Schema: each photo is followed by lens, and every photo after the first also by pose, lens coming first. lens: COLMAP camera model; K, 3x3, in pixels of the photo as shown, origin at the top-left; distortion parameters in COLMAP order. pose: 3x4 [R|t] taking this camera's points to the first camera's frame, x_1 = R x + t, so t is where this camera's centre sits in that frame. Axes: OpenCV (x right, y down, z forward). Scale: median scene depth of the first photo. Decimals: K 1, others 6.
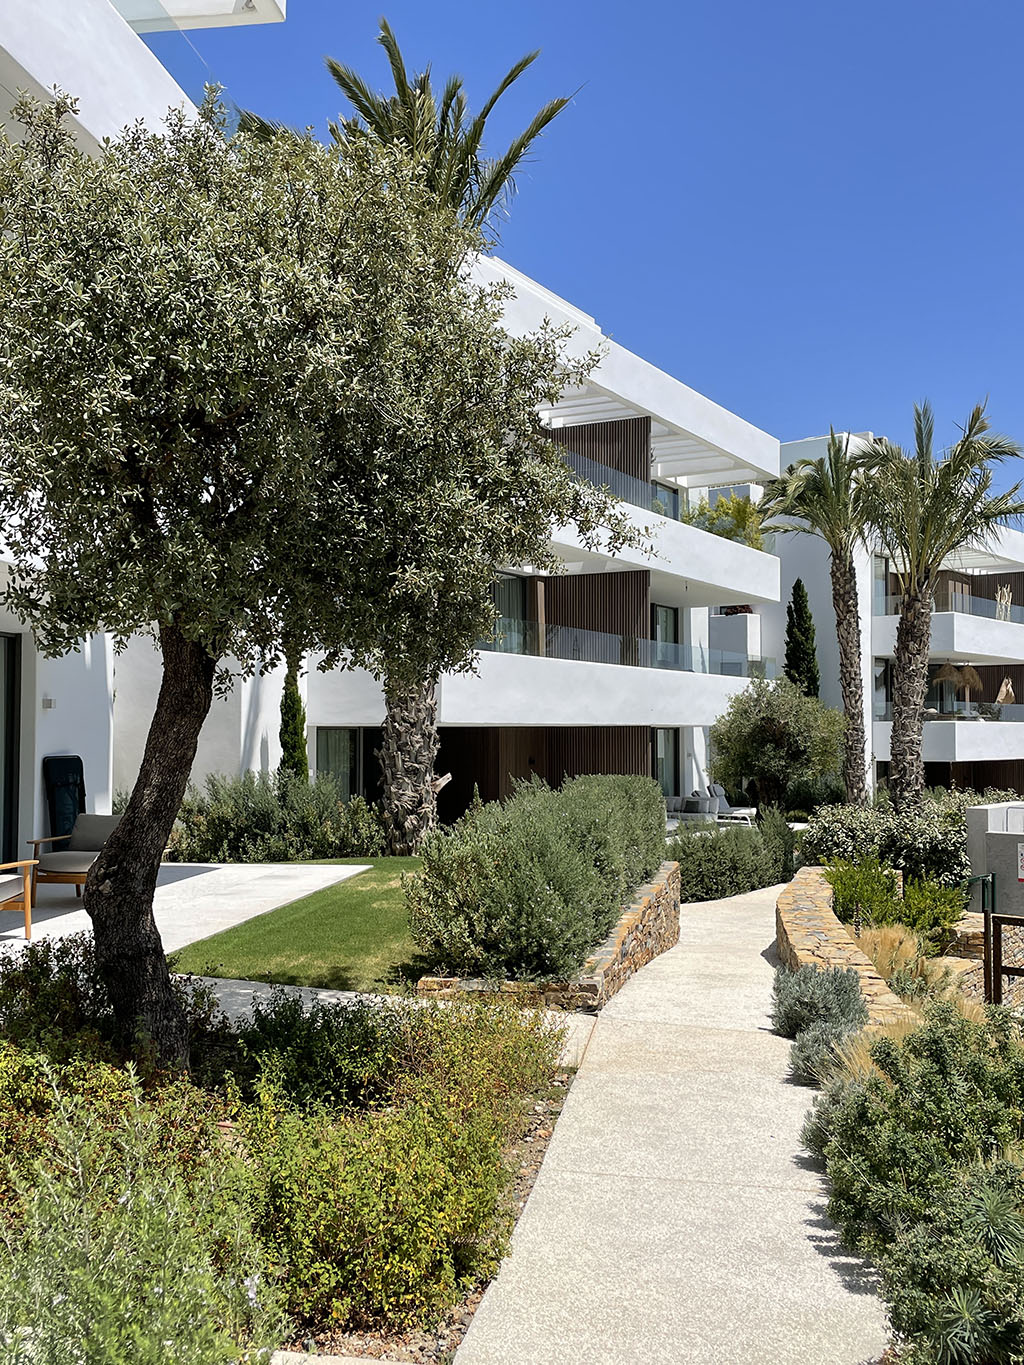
lens RADIAL K [[1297.7, 0, 507.3], [0, 1297.7, 686.5], [0, 0, 1]] dist [0.094952, 0.000000]
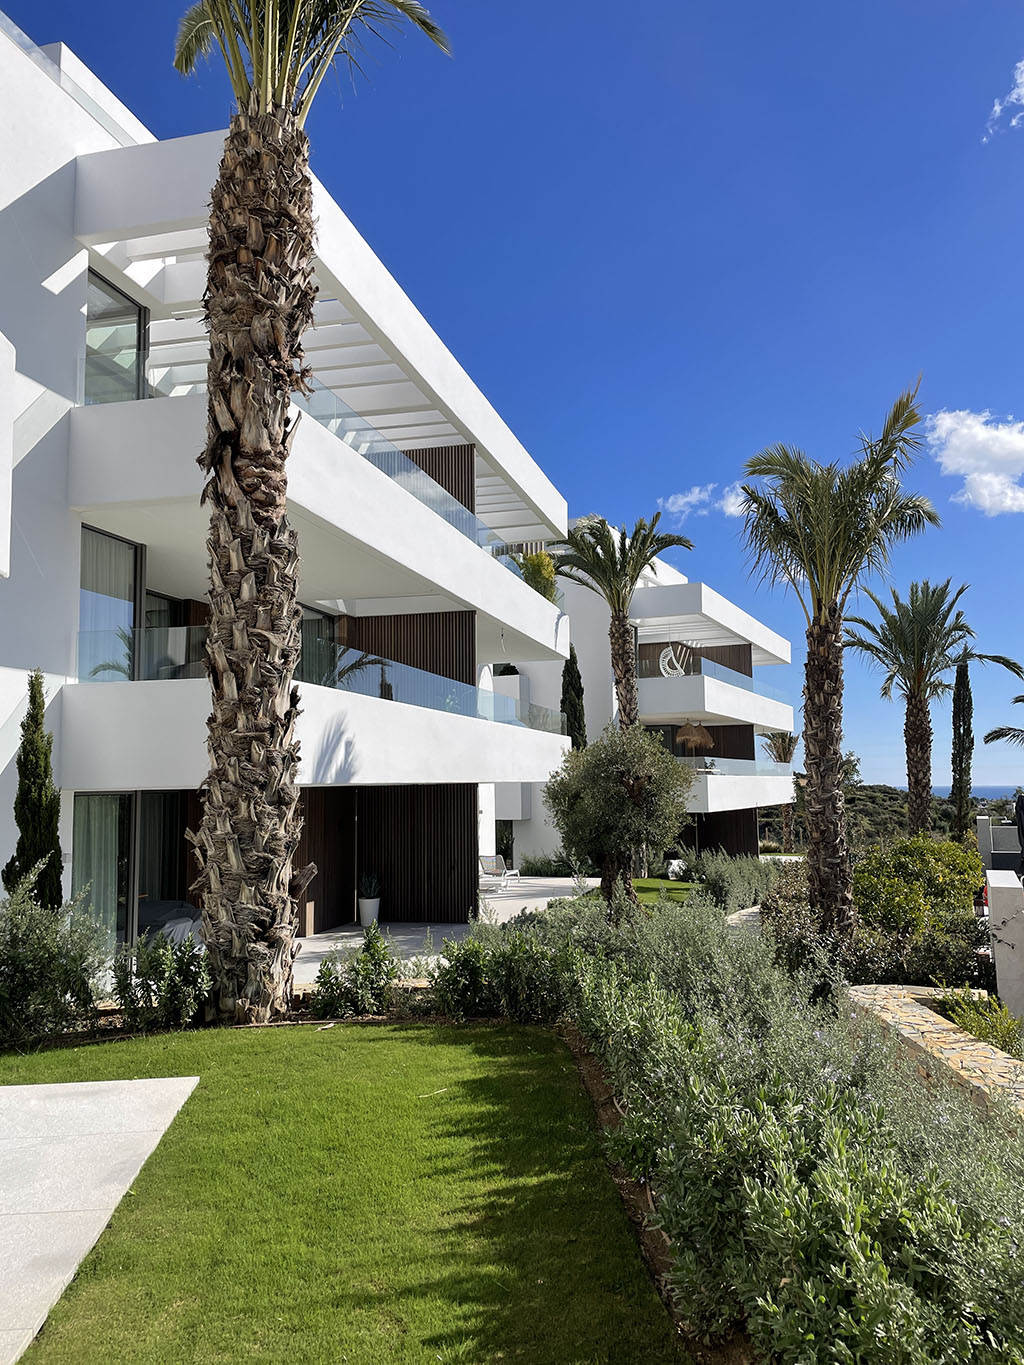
lens RADIAL K [[1025.0, 0, 512.6], [0, 1025.0, 683.6], [0, 0, 1]] dist [0.003461, 0.000564]
pose [[0.966211, 0.008809, 0.257603, -0.047161], [0.009000, 0.997653, -0.067872, 0.009720], [-0.257597, 0.067897, 0.963864, 0.310366]]
